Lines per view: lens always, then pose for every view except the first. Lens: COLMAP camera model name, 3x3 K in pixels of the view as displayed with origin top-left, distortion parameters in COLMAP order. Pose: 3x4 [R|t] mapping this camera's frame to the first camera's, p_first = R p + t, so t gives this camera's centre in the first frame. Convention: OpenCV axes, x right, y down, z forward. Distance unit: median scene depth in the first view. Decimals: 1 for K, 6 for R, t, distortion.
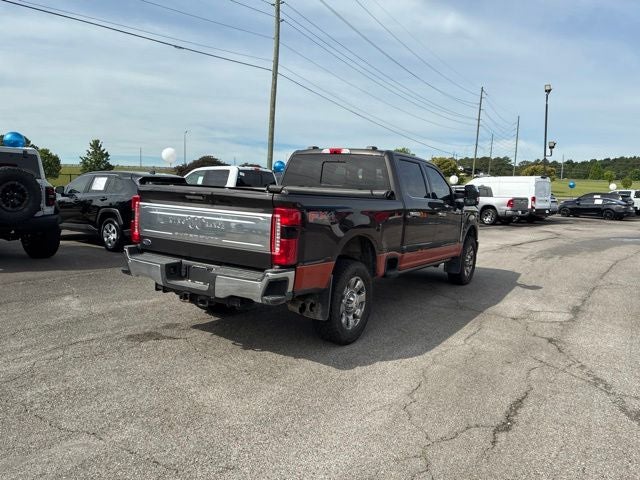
lens RADIAL K [[492.0, 0, 321.7], [0, 492.0, 237.5], [0, 0, 1]] dist [0.031676, -0.030652]
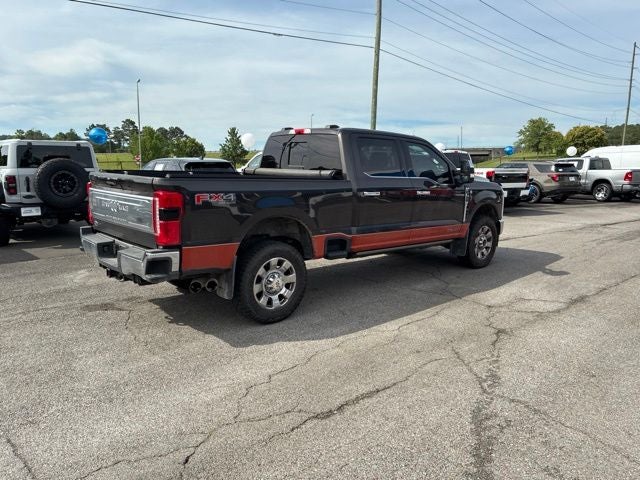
lens RADIAL K [[489.4, 0, 319.4], [0, 489.4, 239.1], [0, 0, 1]] dist [0.032688, -0.031630]
pose [[0.962610, 0.007839, -0.270778, 0.425483], [0.004500, 0.998981, 0.044917, -0.003072], [0.270854, -0.044456, 0.961593, 0.060009]]
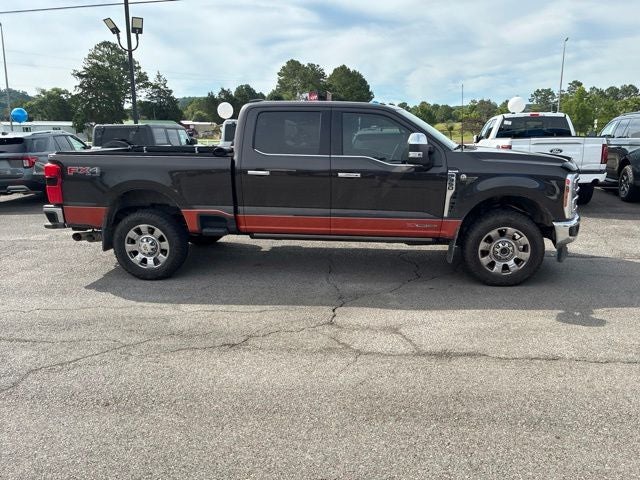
lens RADIAL K [[483.1, 0, 323.1], [0, 483.1, 238.9], [0, 0, 1]] dist [0.041968, -0.050626]
pose [[0.431291, 0.150515, -0.889569, 1.274435], [-0.058363, 0.988575, 0.138971, -0.070256], [0.900323, -0.008019, 0.435148, 0.878943]]
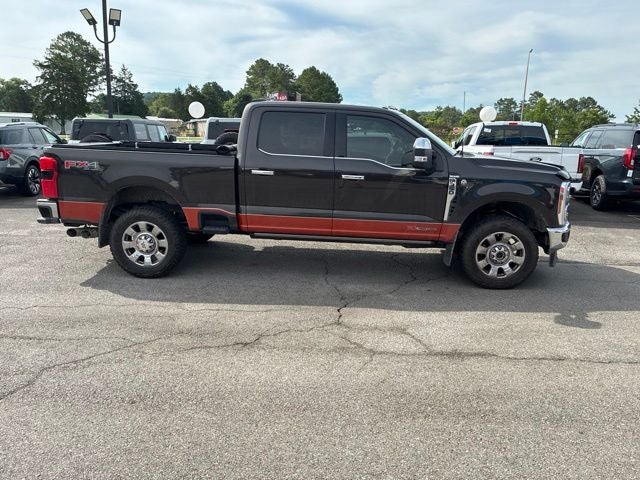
lens RADIAL K [[483.1, 0, 317.7], [0, 483.1, 240.8], [0, 0, 1]] dist [0.036586, -0.040400]
pose [[0.482505, 0.161132, -0.860944, 1.245273], [-0.086826, 0.986891, 0.136043, -0.065129], [0.871579, 0.009111, 0.490171, 0.798990]]
